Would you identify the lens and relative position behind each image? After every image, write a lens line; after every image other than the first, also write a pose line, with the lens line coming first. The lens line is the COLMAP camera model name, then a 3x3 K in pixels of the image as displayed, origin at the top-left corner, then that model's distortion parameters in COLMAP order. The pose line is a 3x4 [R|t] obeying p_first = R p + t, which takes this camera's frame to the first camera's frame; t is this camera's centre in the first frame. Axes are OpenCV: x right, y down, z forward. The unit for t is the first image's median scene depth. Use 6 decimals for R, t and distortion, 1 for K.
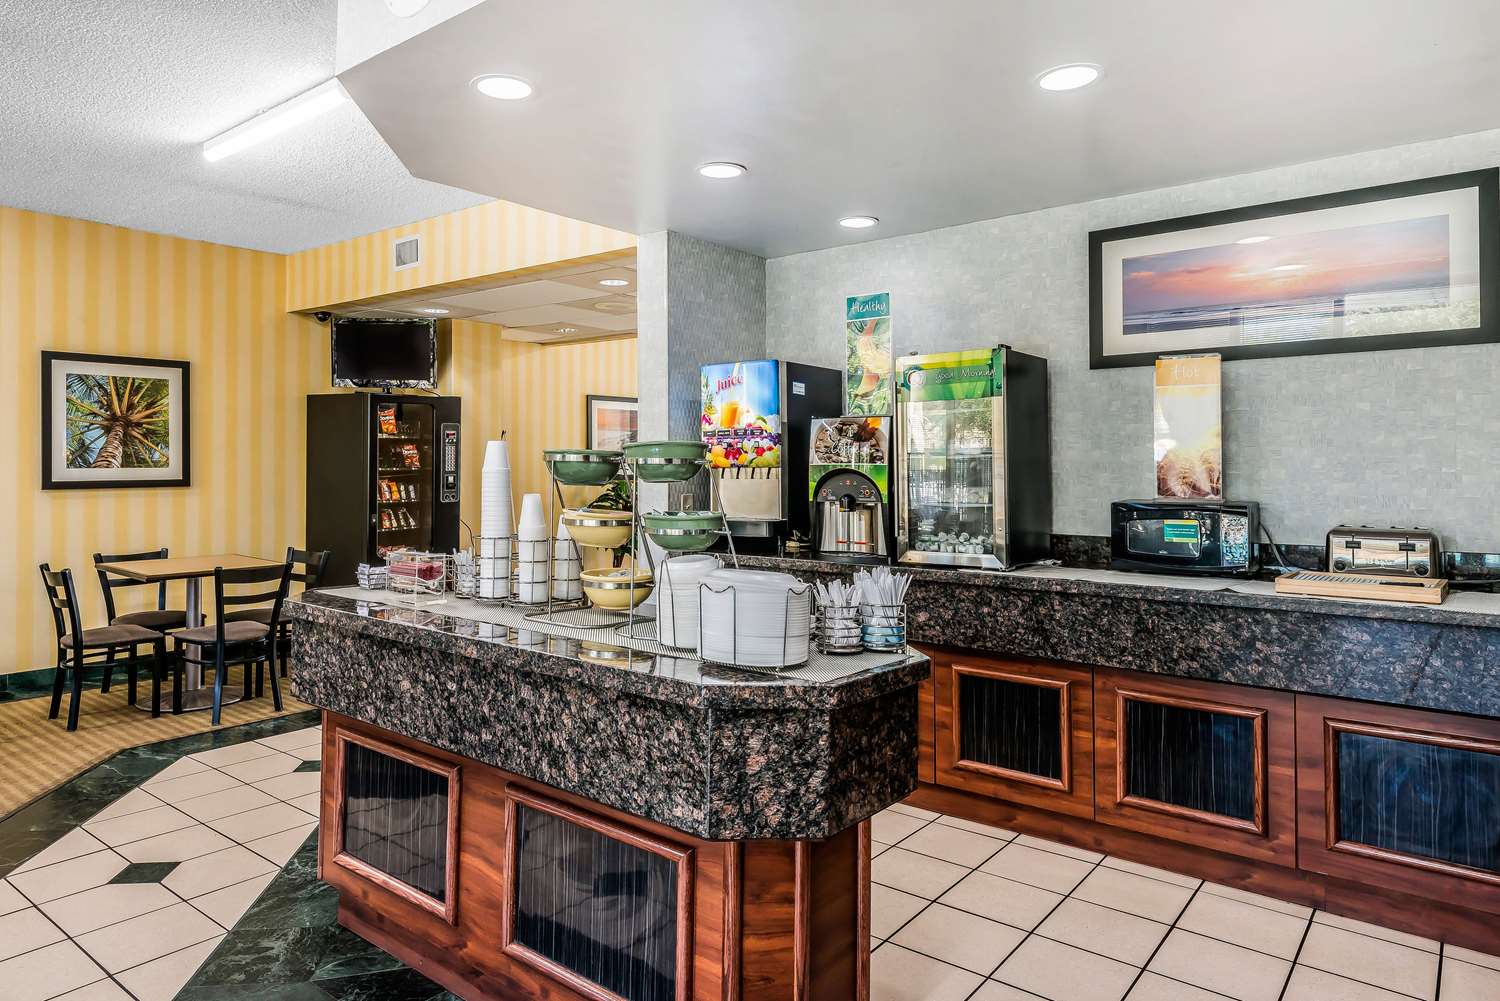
lens RADIAL K [[941.4, 0, 718.2], [0, 941.4, 456.0], [0, 0, 1]] dist [-0.002339, -0.004145]
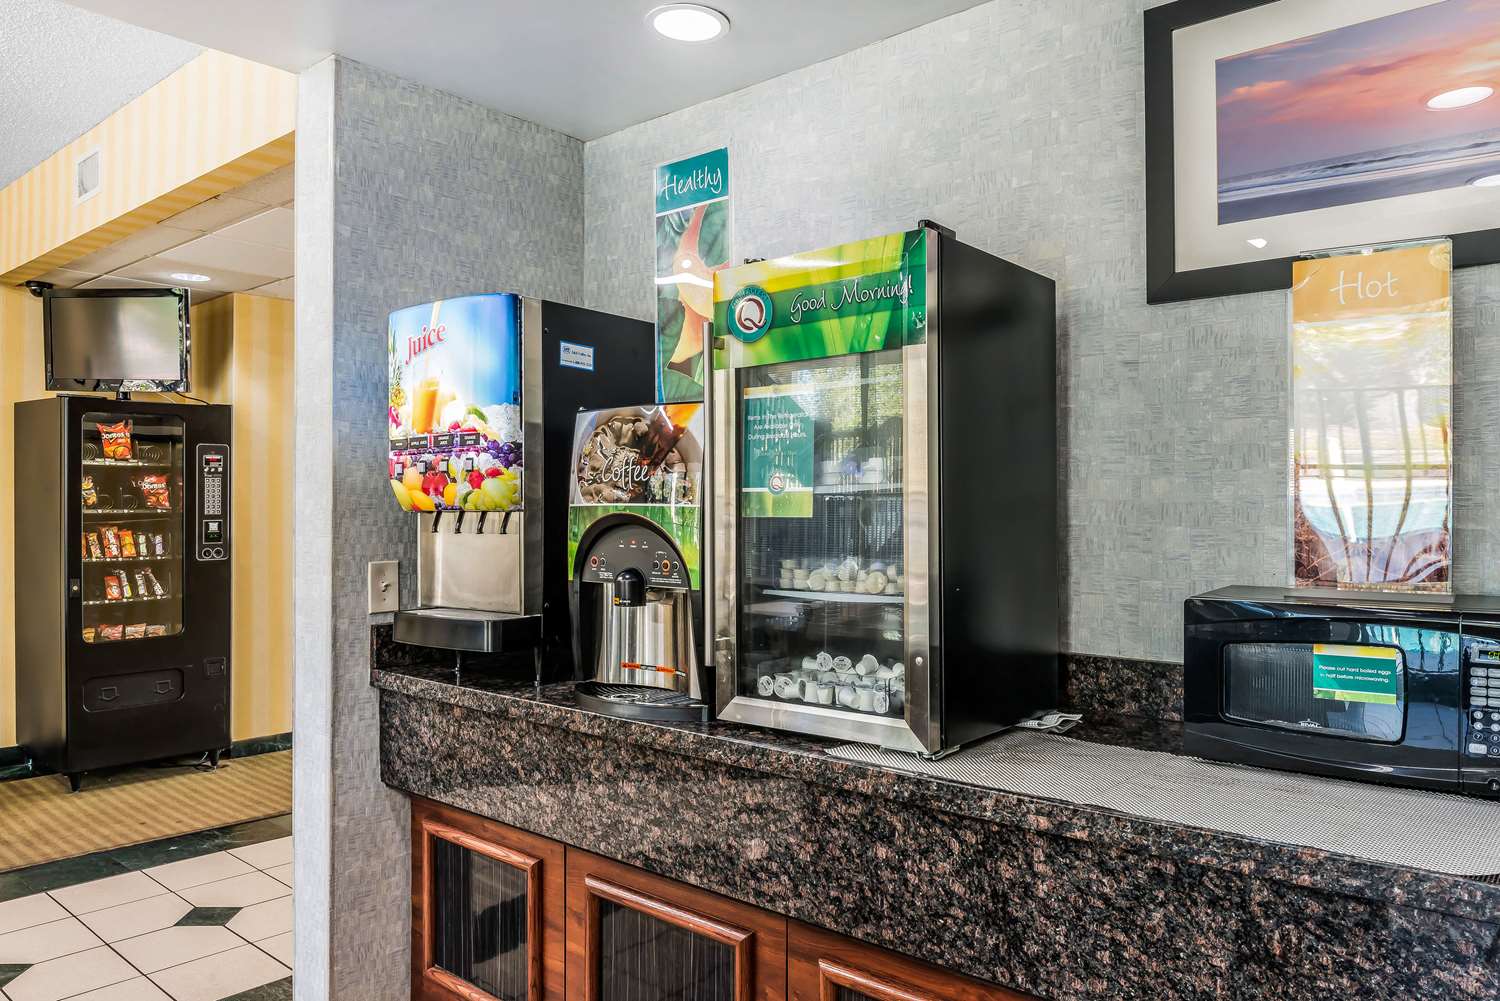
lens RADIAL K [[1045.0, 0, 747.2], [0, 1045.0, 509.5], [0, 0, 1]] dist [-0.038638, -0.002291]
pose [[0.999548, 0.004073, -0.029788, 0.212378], [-0.003752, 0.999934, 0.010835, 0.005025], [0.029830, -0.010718, 0.999498, 0.478904]]
